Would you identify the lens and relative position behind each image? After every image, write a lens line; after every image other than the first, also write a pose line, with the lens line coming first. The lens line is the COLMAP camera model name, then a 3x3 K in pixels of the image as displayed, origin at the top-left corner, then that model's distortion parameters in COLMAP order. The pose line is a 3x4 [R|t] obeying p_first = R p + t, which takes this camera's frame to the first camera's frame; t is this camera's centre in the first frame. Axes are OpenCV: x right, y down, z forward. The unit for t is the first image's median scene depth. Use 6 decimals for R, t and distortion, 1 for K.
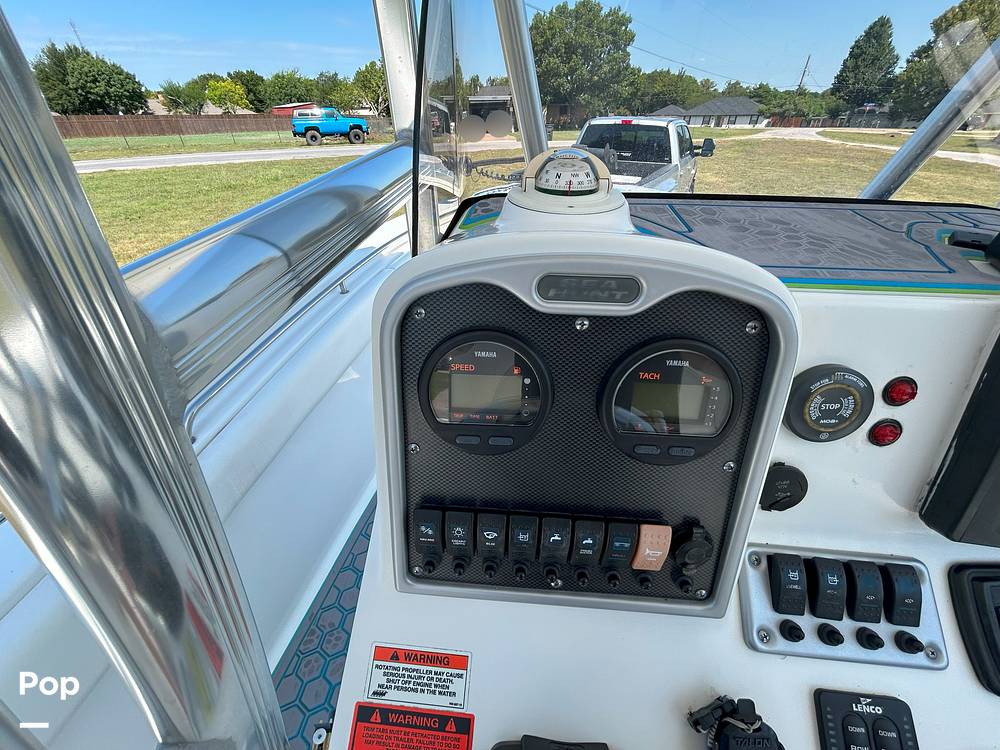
lens RADIAL K [[404.4, 0, 497.4], [0, 404.4, 375.4], [0, 0, 1]] dist [0.000549, 0.000406]
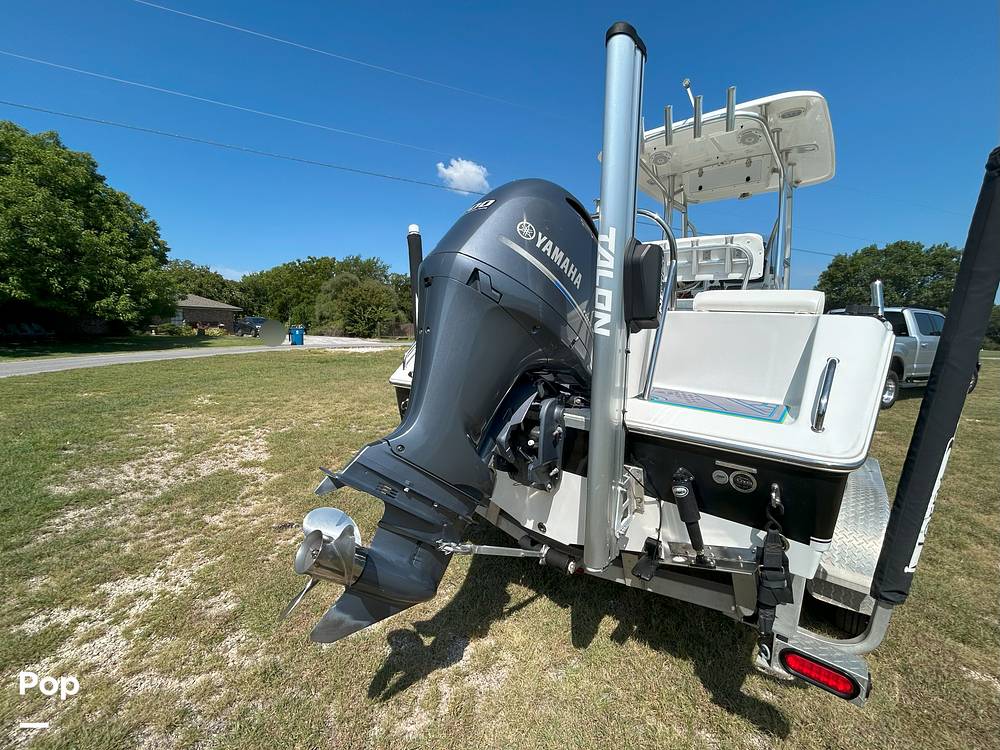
lens RADIAL K [[404.4, 0, 498.8], [0, 404.4, 376.3], [0, 0, 1]] dist [0.000549, 0.000406]
pose [[0.806084, 0.091213, -0.584730, 0.036183], [-0.347024, 0.873205, -0.342181, 0.112525], [0.479377, 0.478742, 0.735529, -0.117630]]
